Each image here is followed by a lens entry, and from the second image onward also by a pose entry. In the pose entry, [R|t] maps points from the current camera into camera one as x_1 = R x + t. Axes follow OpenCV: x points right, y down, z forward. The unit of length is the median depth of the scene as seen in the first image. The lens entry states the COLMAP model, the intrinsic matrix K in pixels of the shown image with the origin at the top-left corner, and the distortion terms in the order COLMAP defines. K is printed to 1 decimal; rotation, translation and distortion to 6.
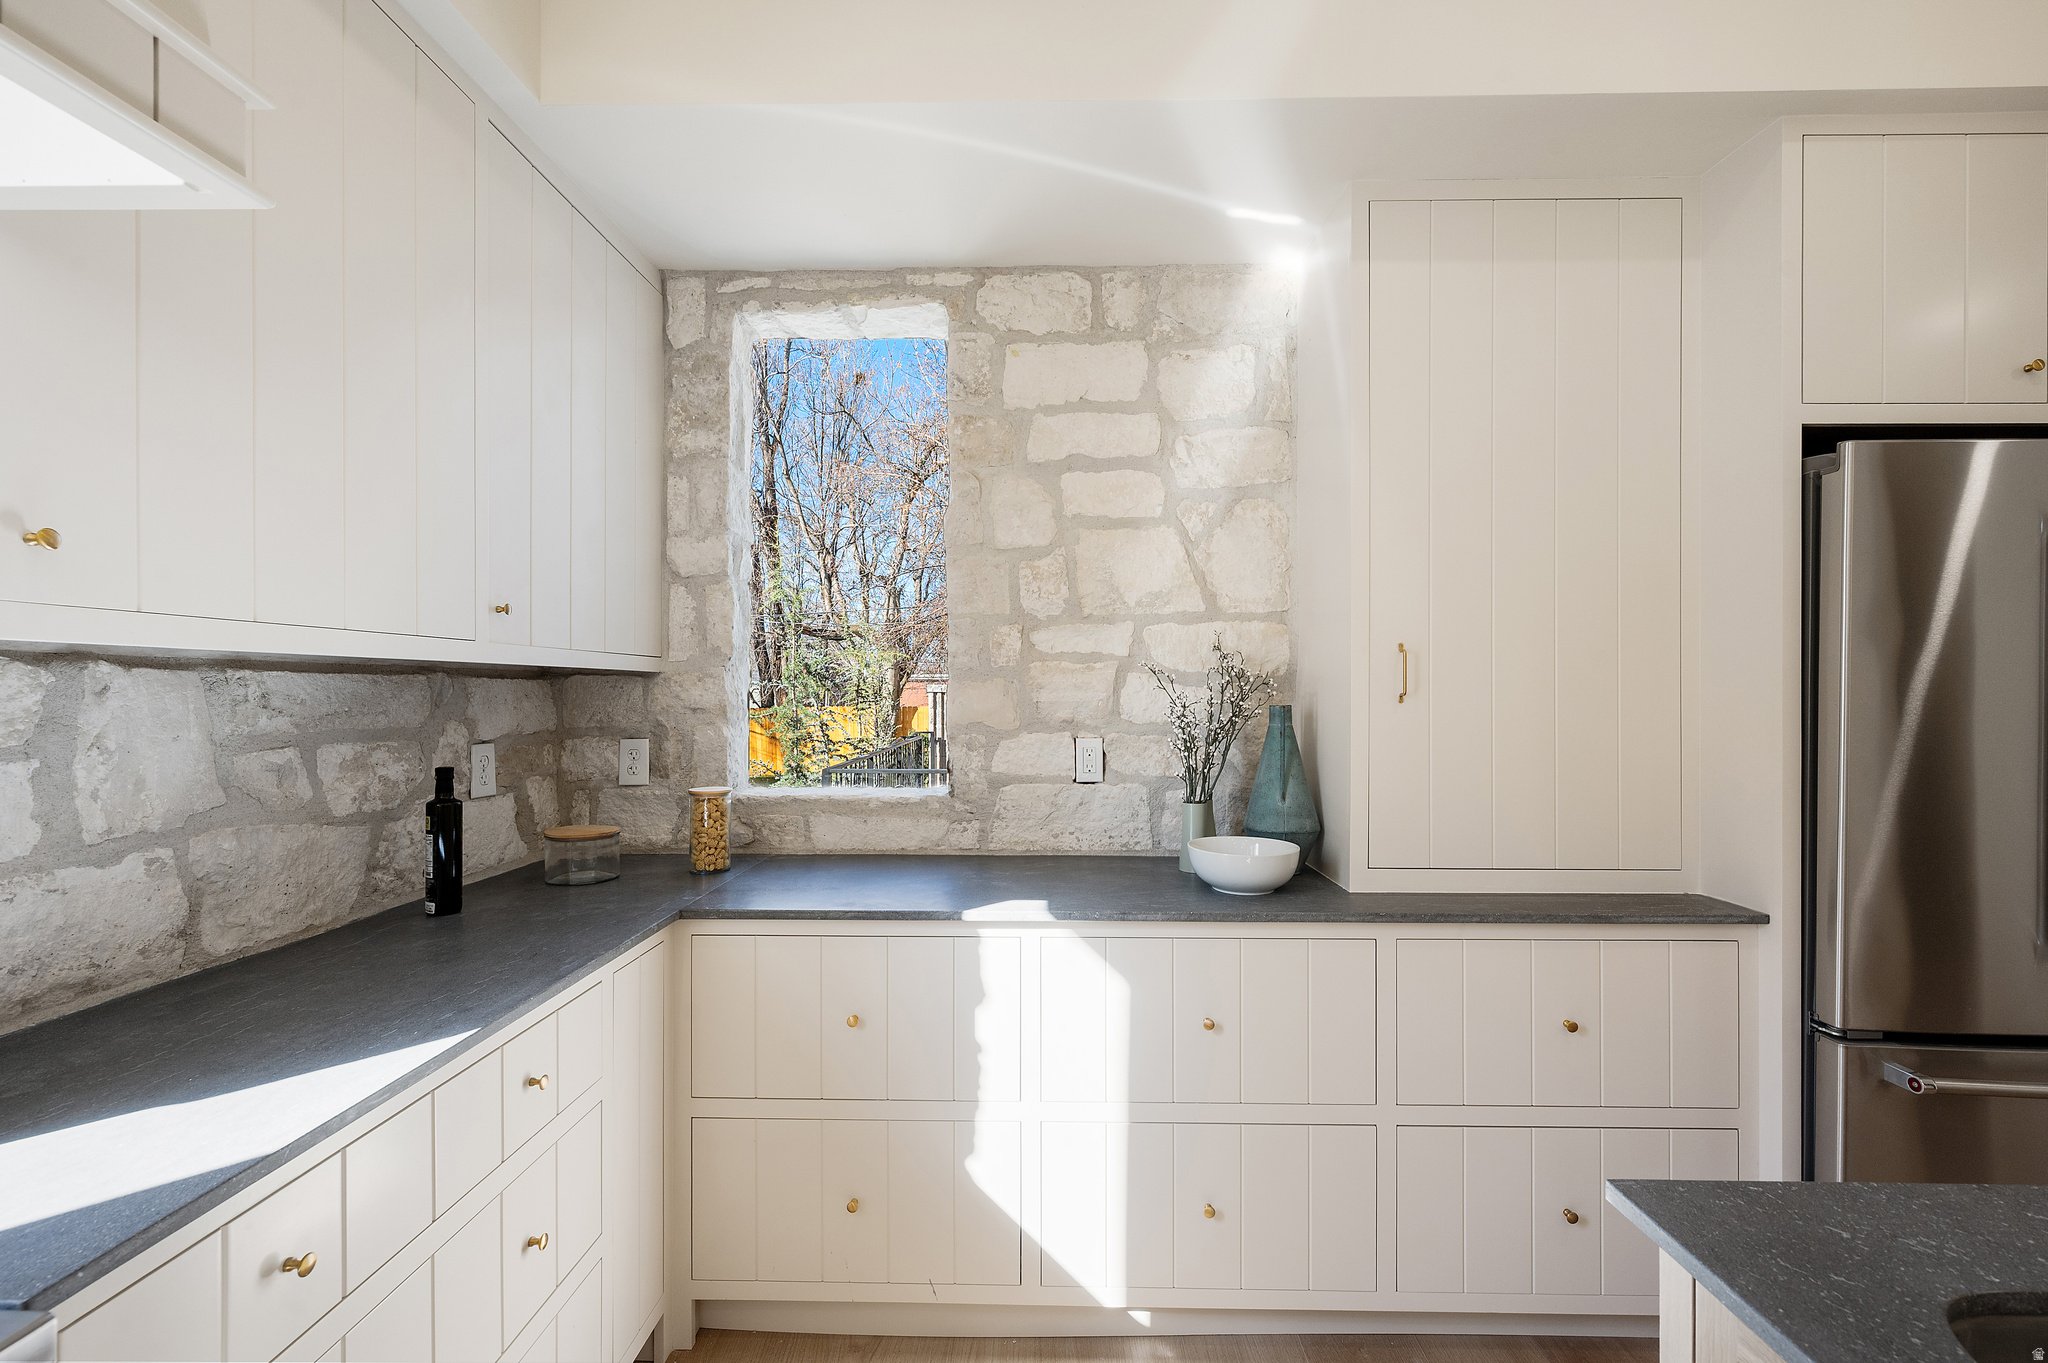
lens RADIAL K [[872.4, 0, 1022.8], [0, 872.4, 690.7], [0, 0, 1]] dist [-0.000709, 0.000523]
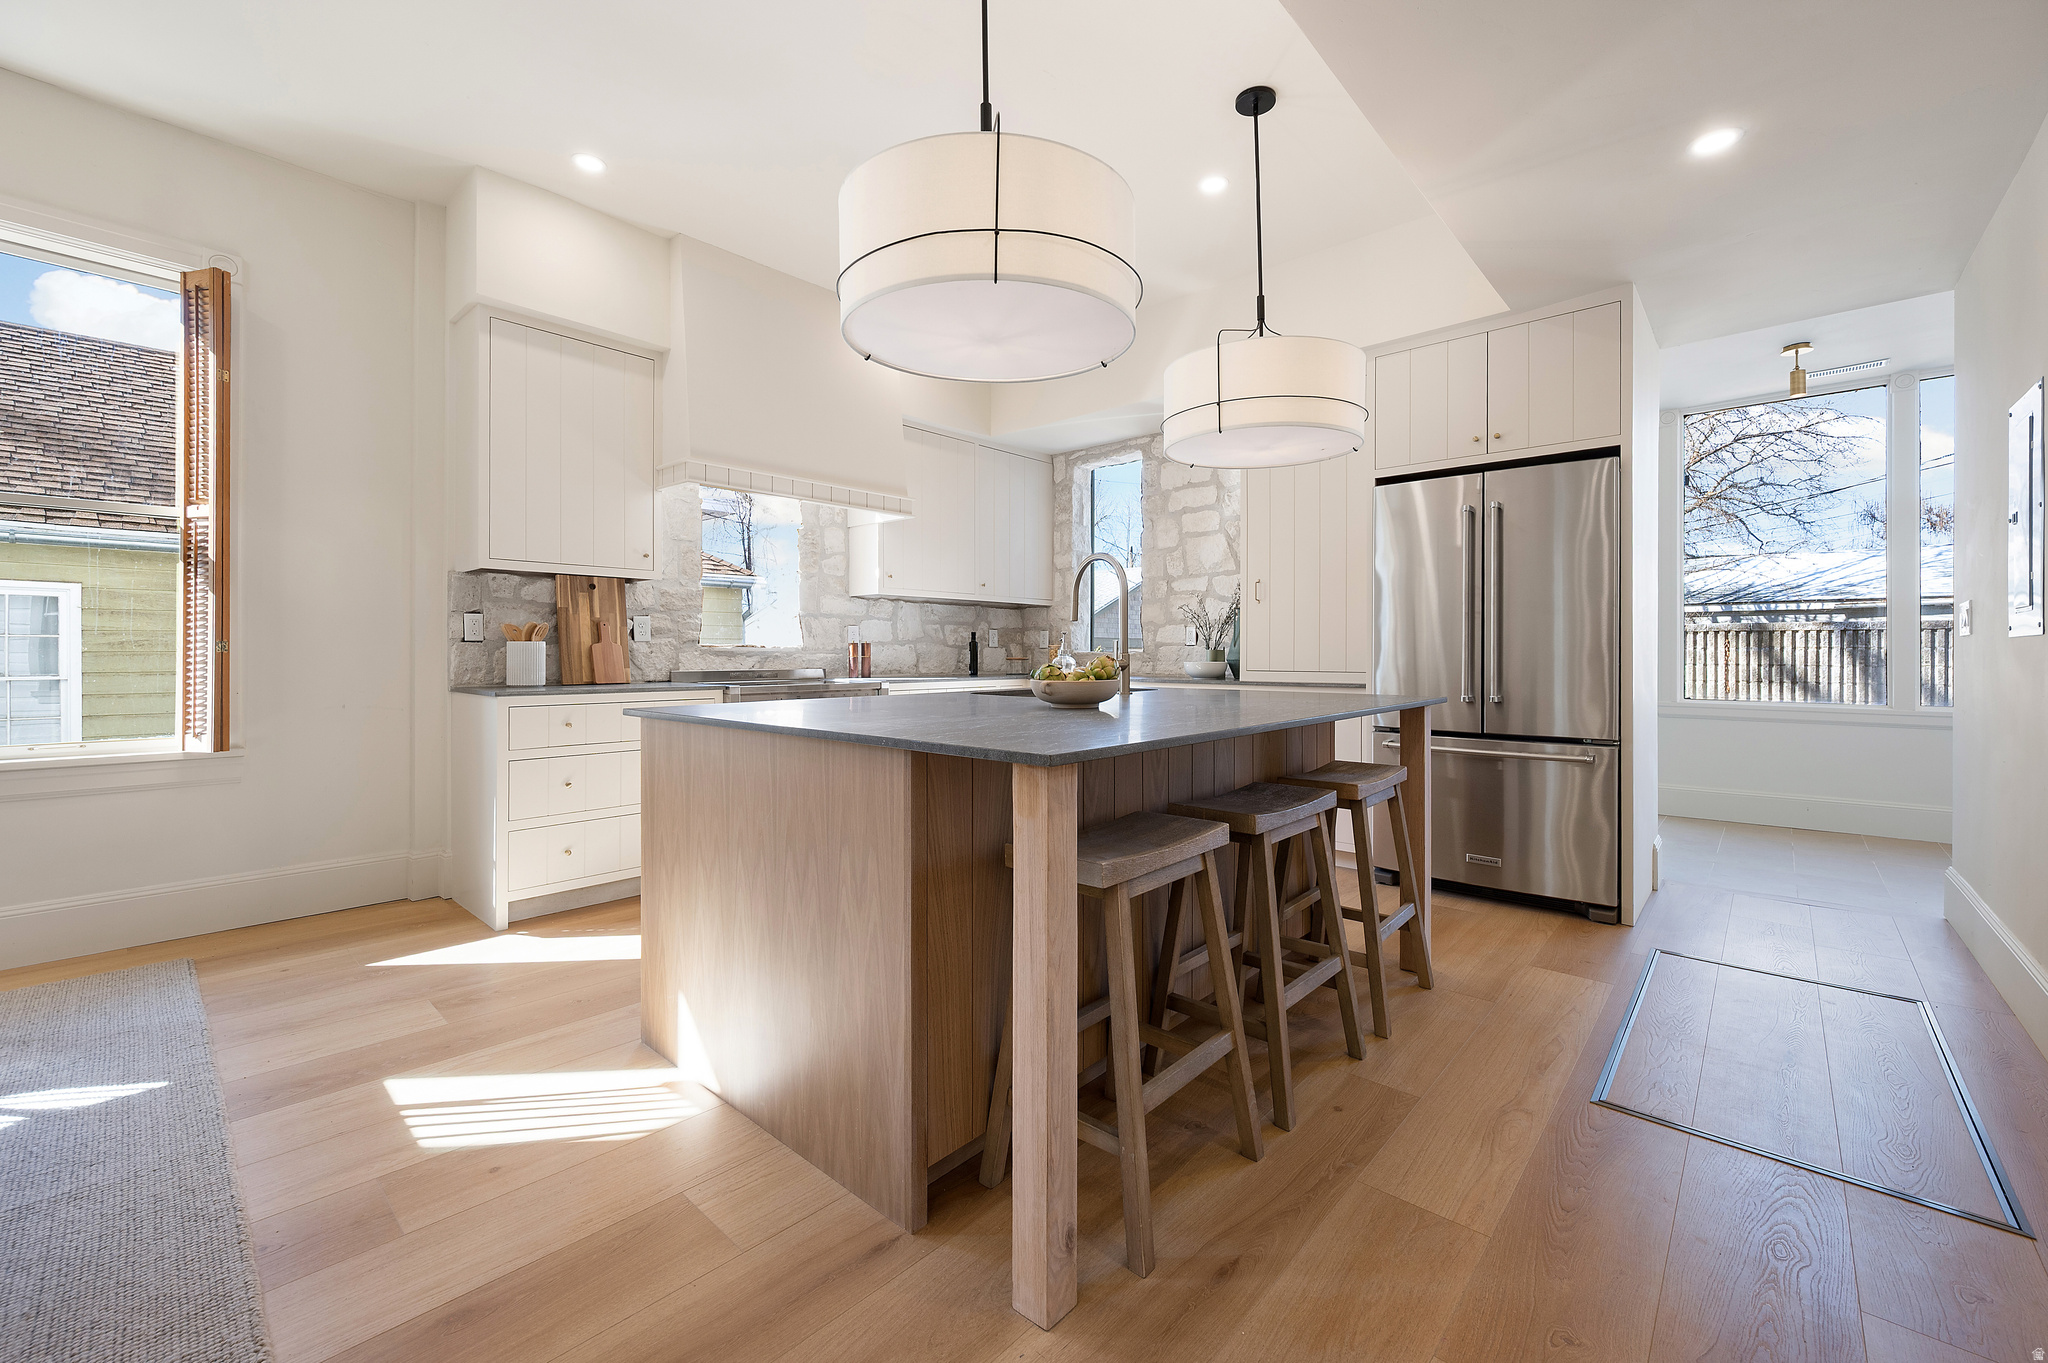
lens RADIAL K [[816.9, 0, 1027.9], [0, 816.9, 646.1], [0, 0, 1]] dist [-0.000306, 0.000344]
pose [[0.756421, -0.003262, -0.654077, 1.185628], [-0.001862, 0.999973, -0.007141, 0.123683], [0.654082, 0.006619, 0.756394, -0.952949]]
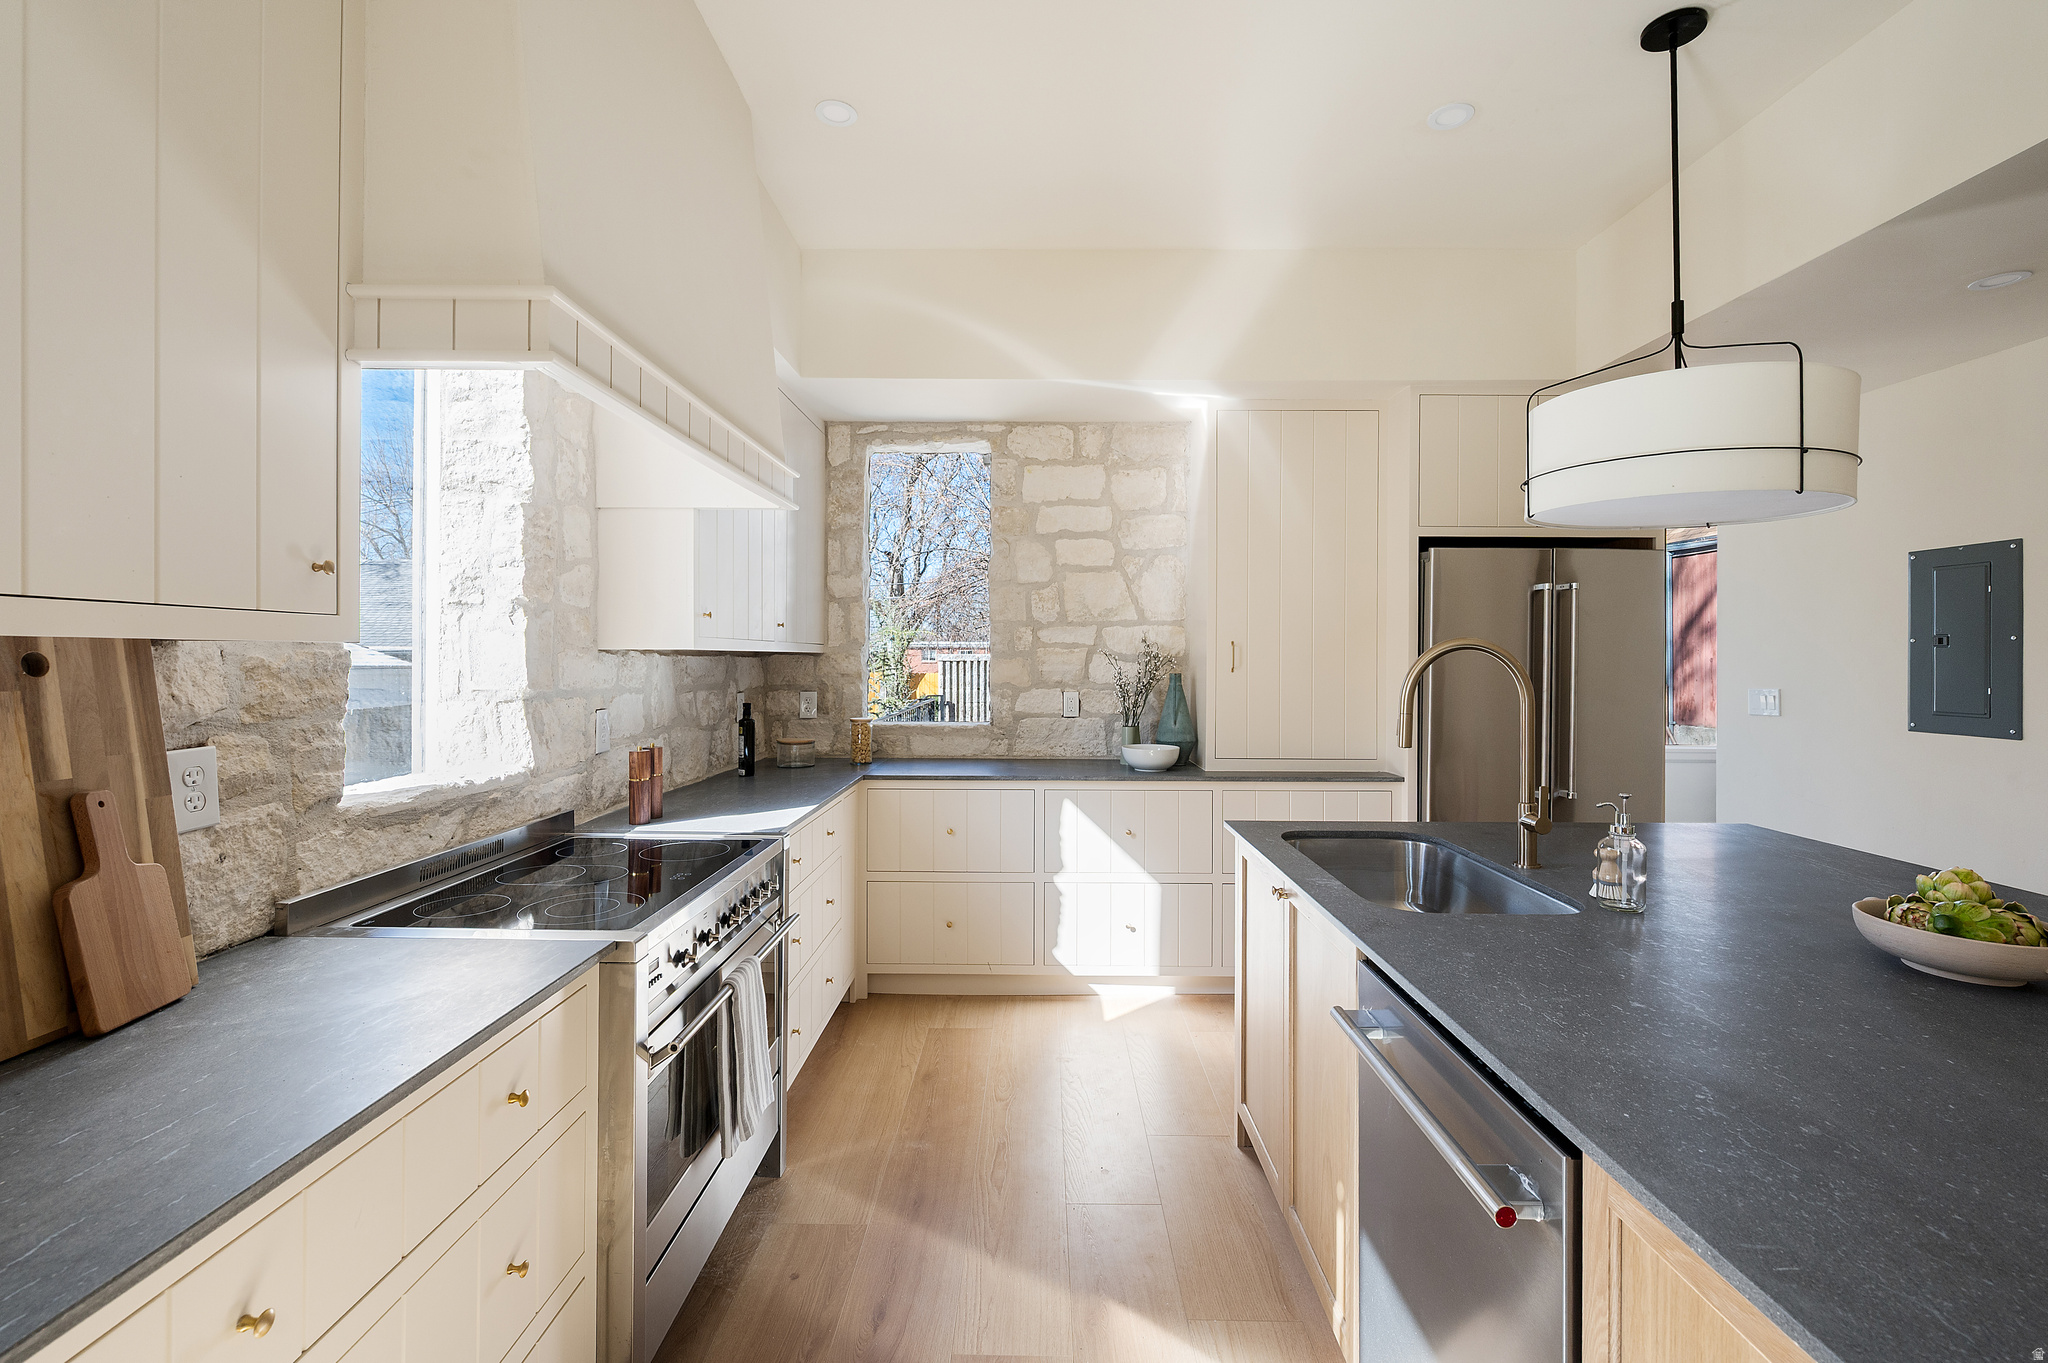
lens RADIAL K [[872.4, 0, 1021.3], [0, 872.4, 660.7], [0, 0, 1]] dist [-0.000709, 0.000523]
pose [[0.999966, 0.003234, 0.007643, -0.037345], [-0.003255, 0.999991, 0.002761, -0.012426], [-0.007634, -0.002786, 0.999967, -0.750786]]
